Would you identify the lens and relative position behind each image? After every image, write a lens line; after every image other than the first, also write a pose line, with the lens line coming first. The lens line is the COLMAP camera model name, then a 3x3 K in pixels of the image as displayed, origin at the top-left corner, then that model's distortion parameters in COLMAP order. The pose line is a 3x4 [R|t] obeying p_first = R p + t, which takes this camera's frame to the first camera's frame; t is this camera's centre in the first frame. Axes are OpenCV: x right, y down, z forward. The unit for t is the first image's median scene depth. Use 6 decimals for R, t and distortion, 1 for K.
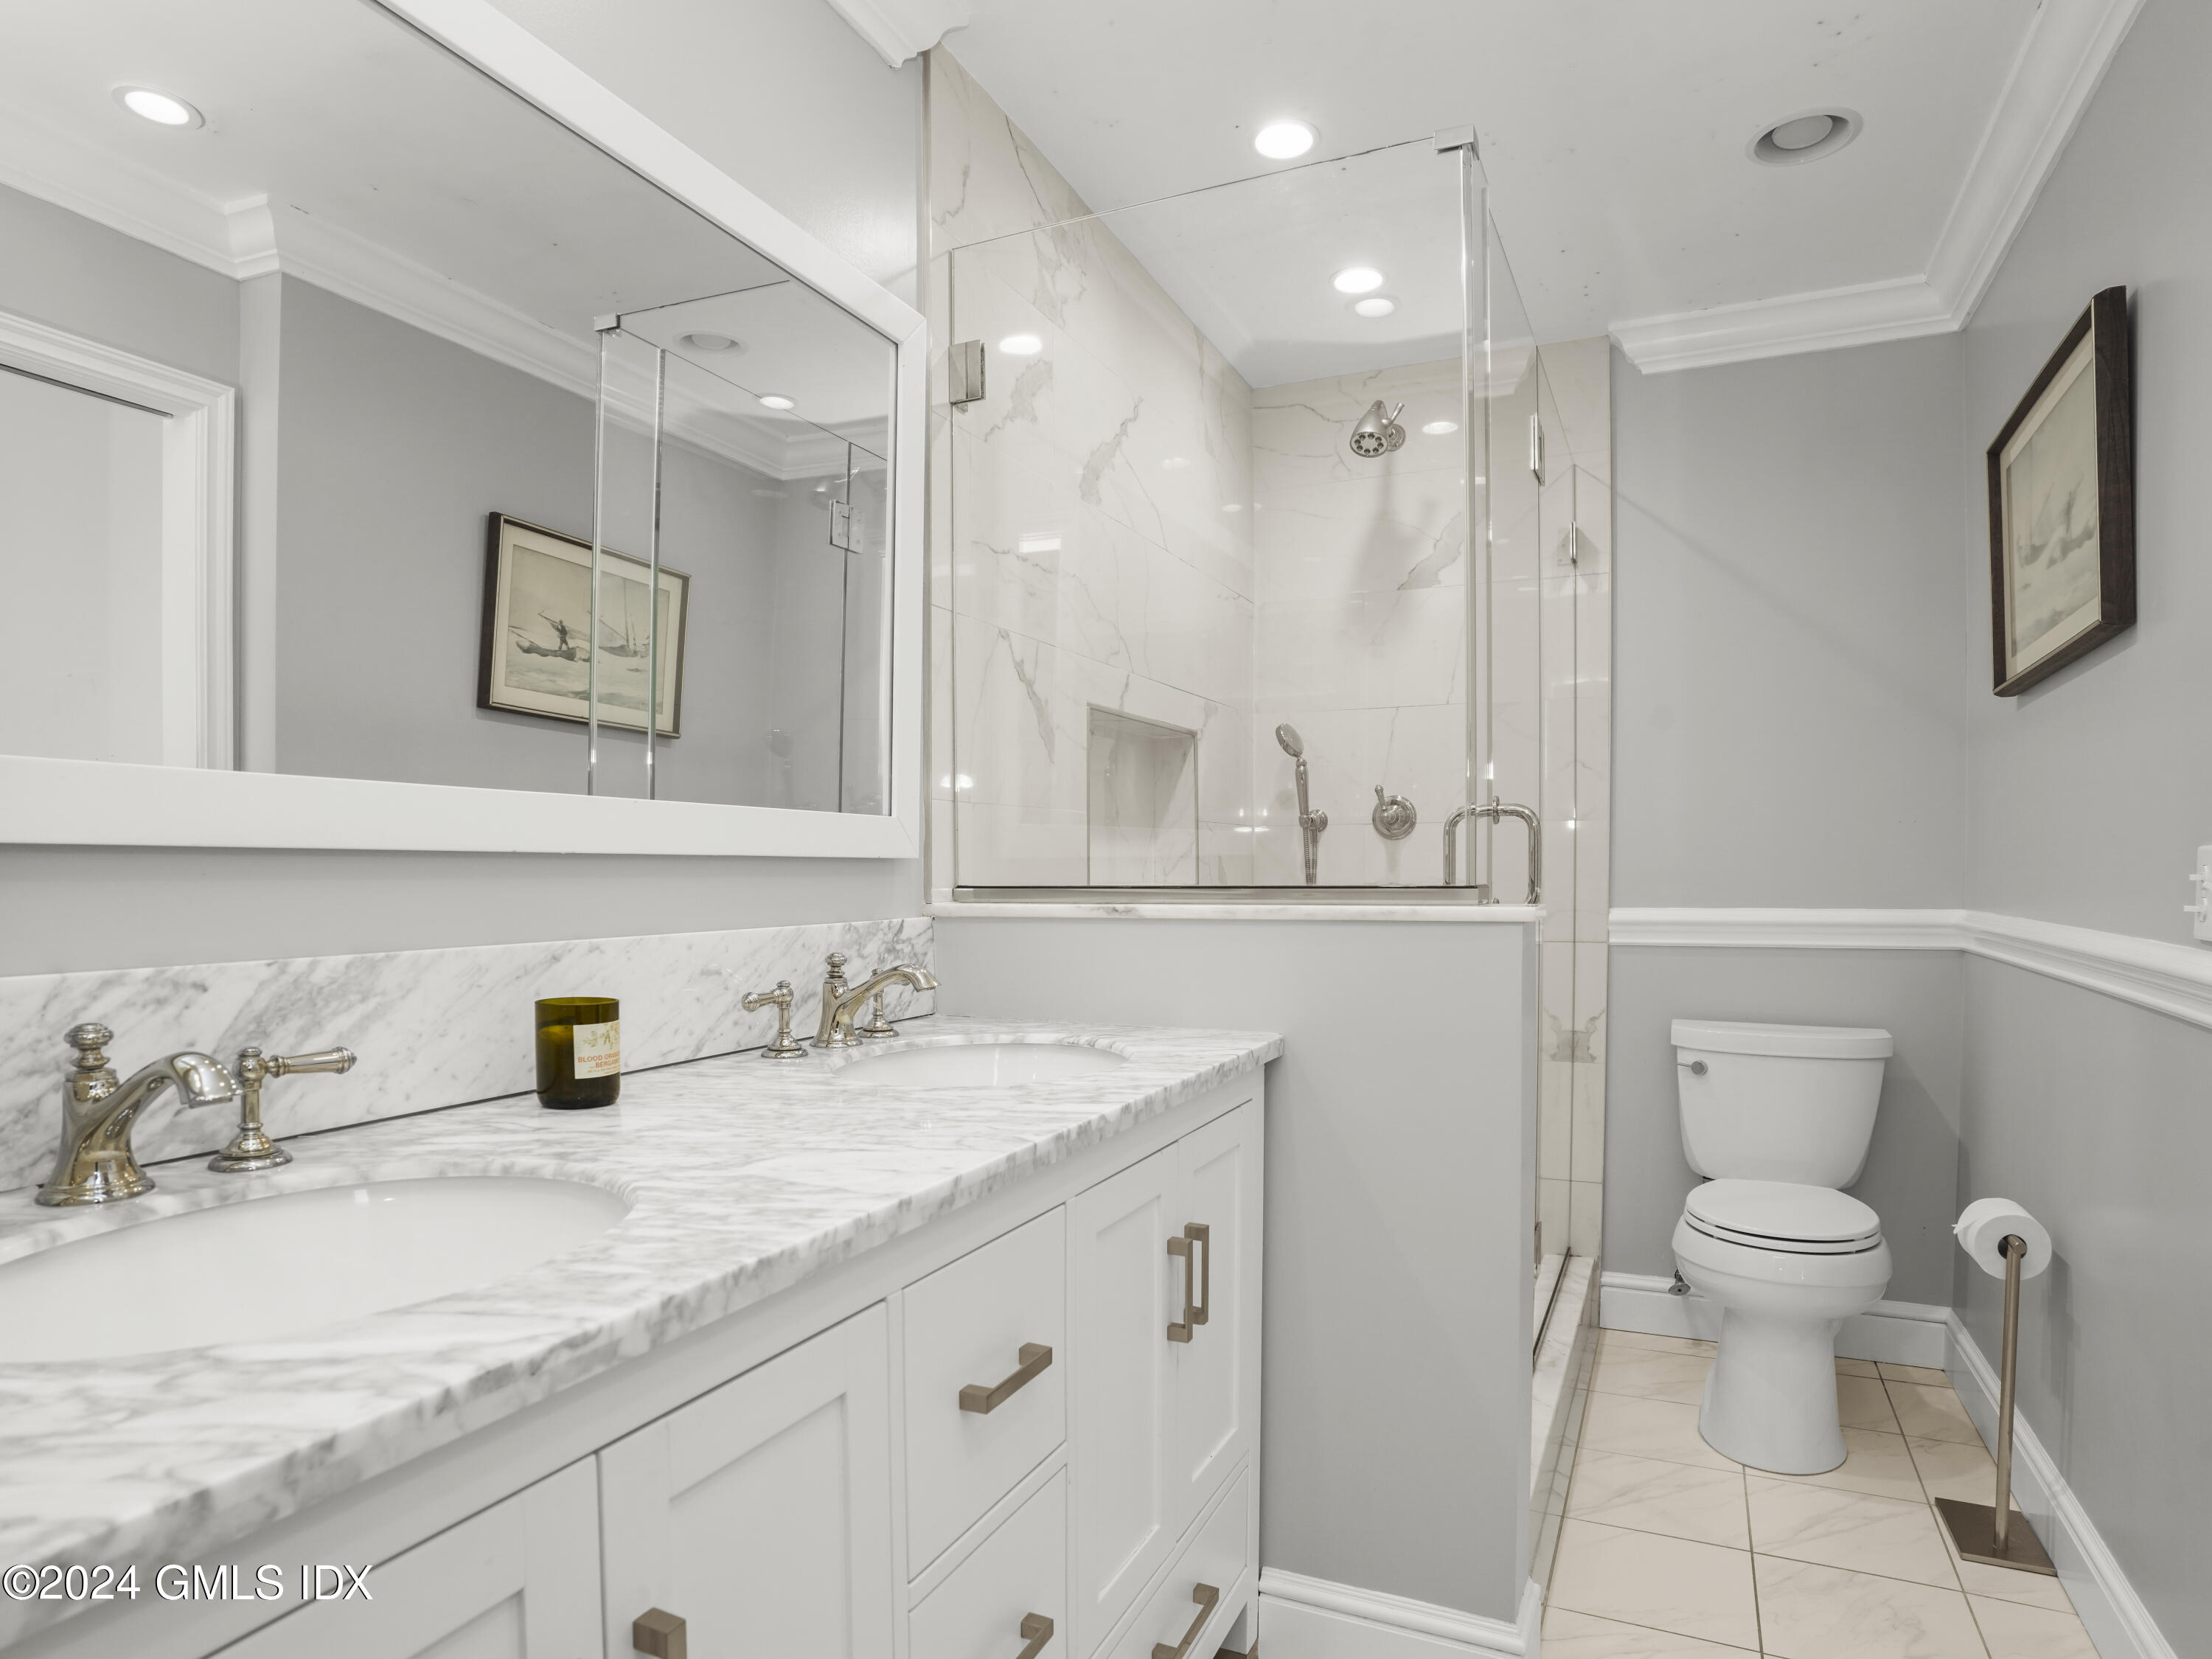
lens RADIAL K [[1226.5, 0, 1108.1], [0, 1226.5, 836.2], [0, 0, 1]] dist [-0.100434, 0.045244]
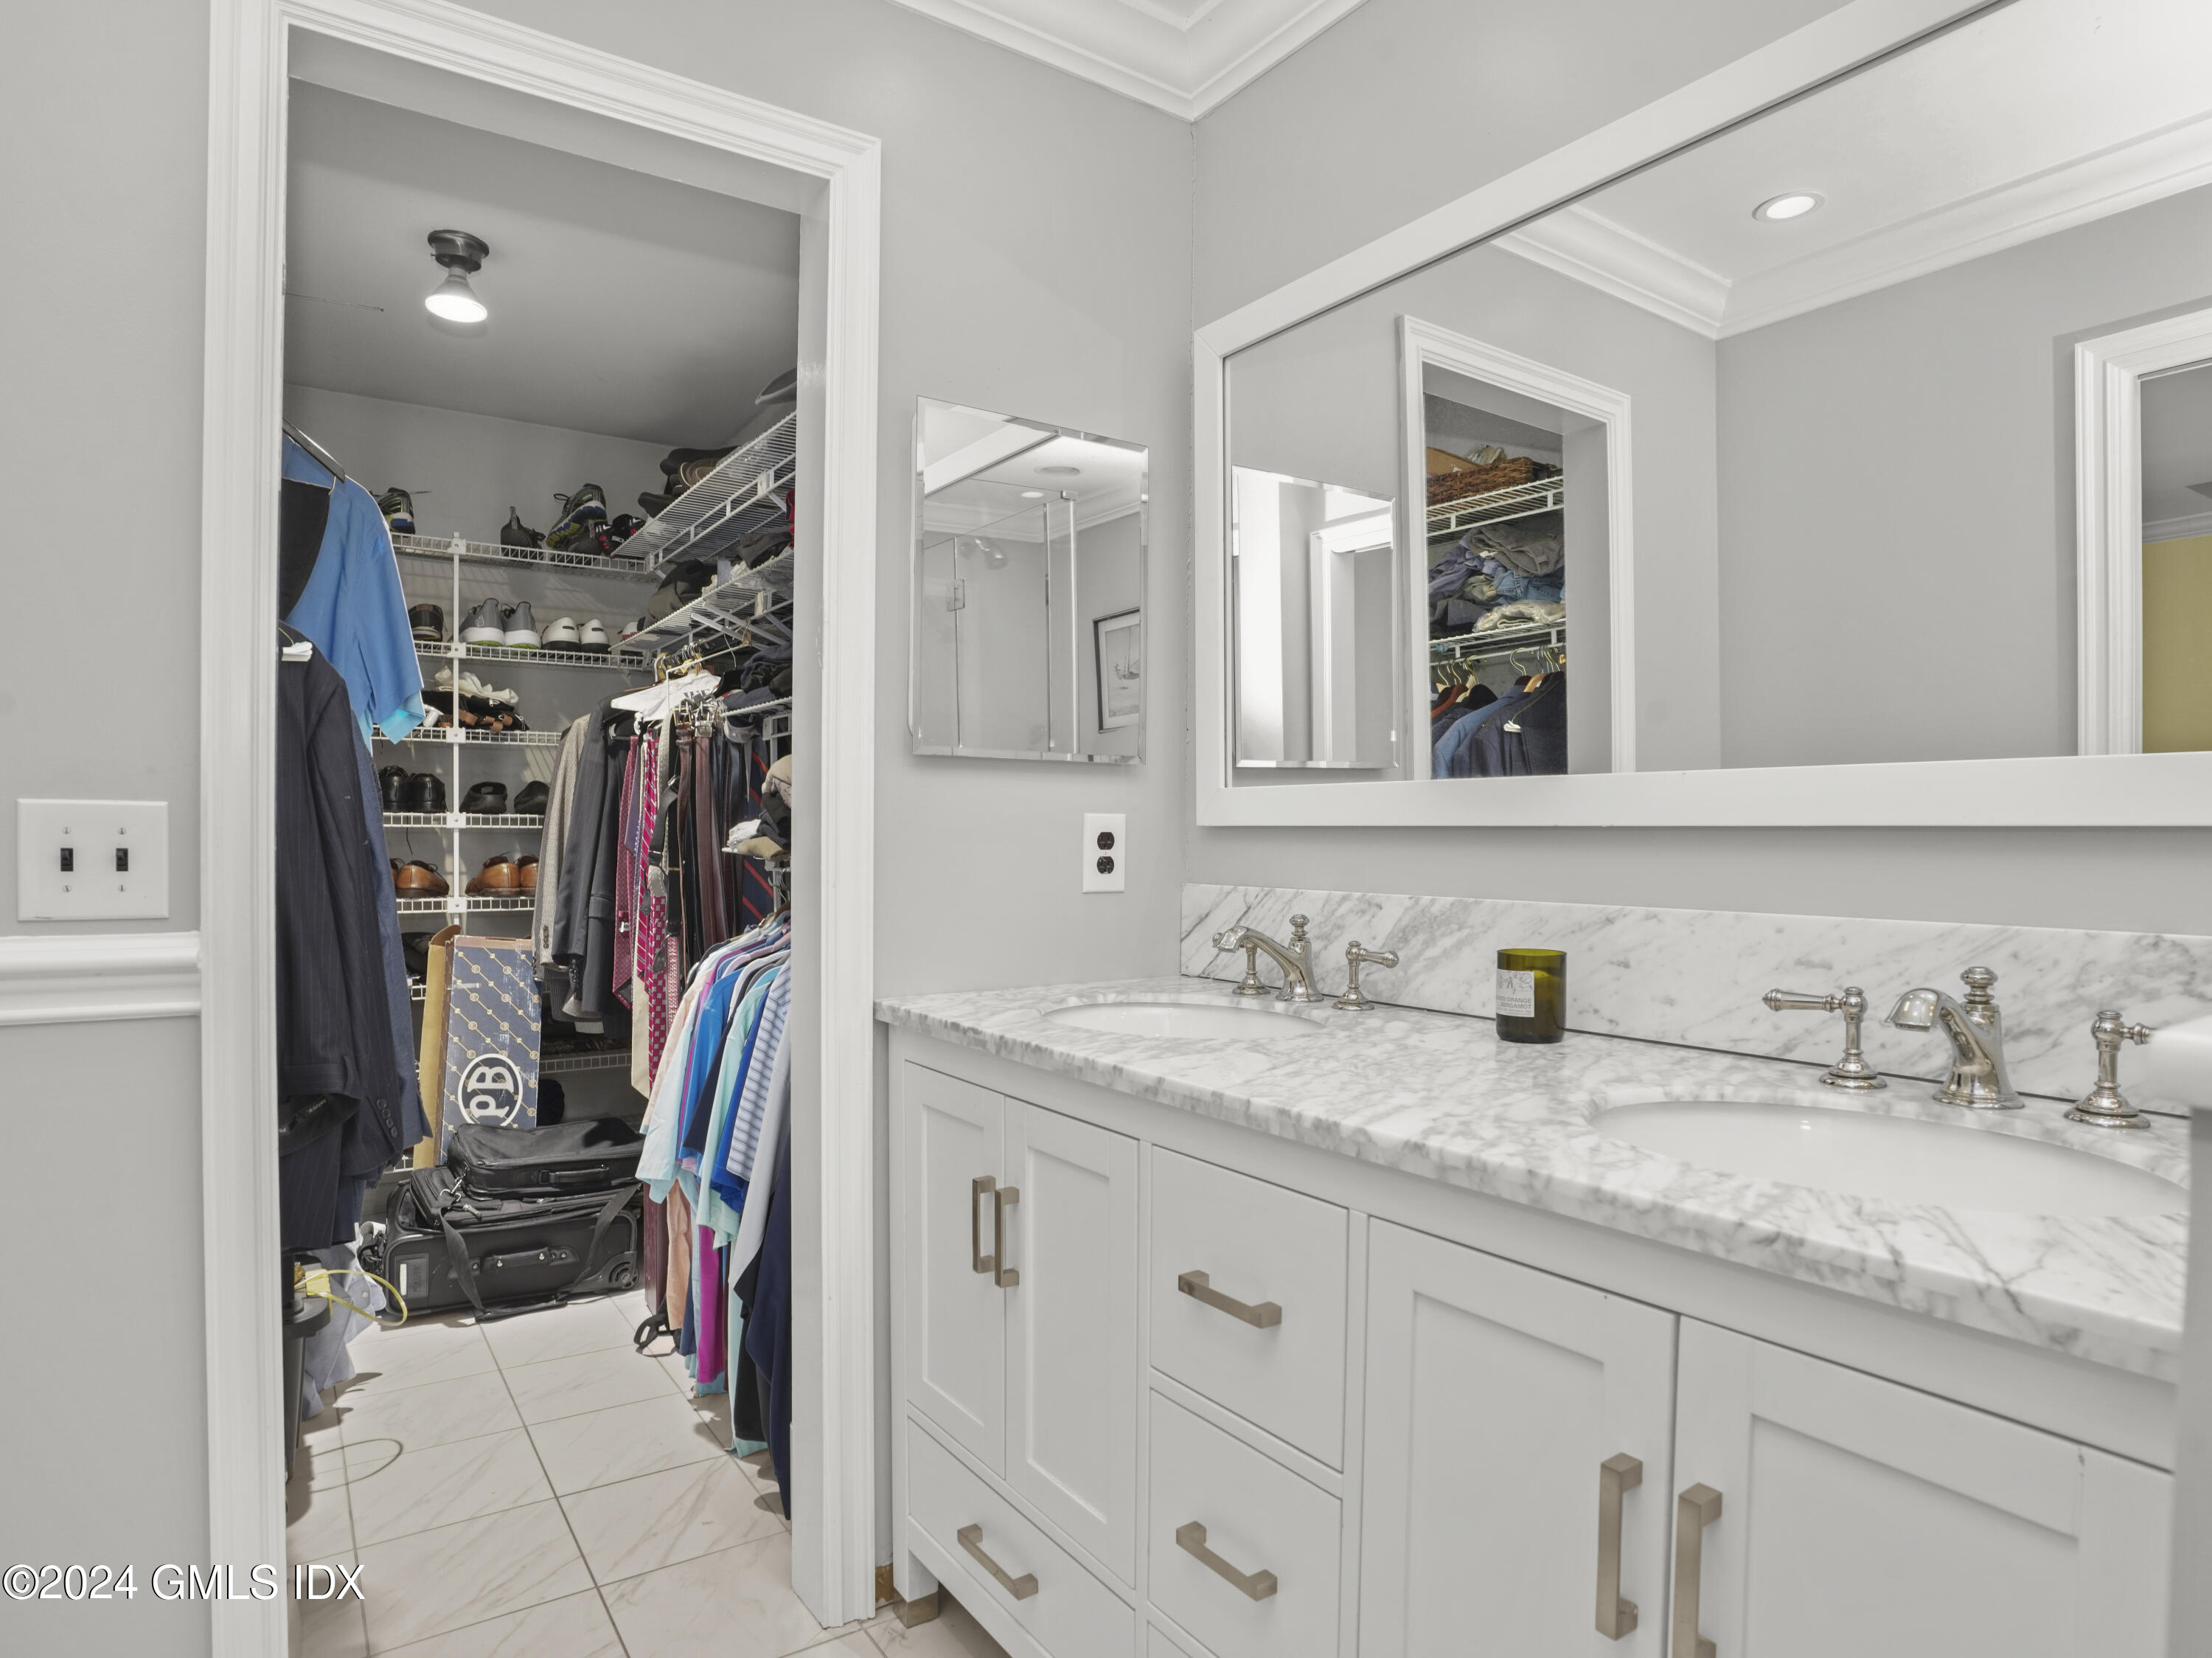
lens RADIAL K [[1226.7, 0, 1108.1], [0, 1226.7, 835.7], [0, 0, 1]] dist [-0.100434, 0.045244]
pose [[-0.485656, -0.001964, -0.874148, 0.929372], [0.015838, 0.999814, -0.011045, 0.035720], [0.874007, -0.019209, -0.485534, 1.430024]]
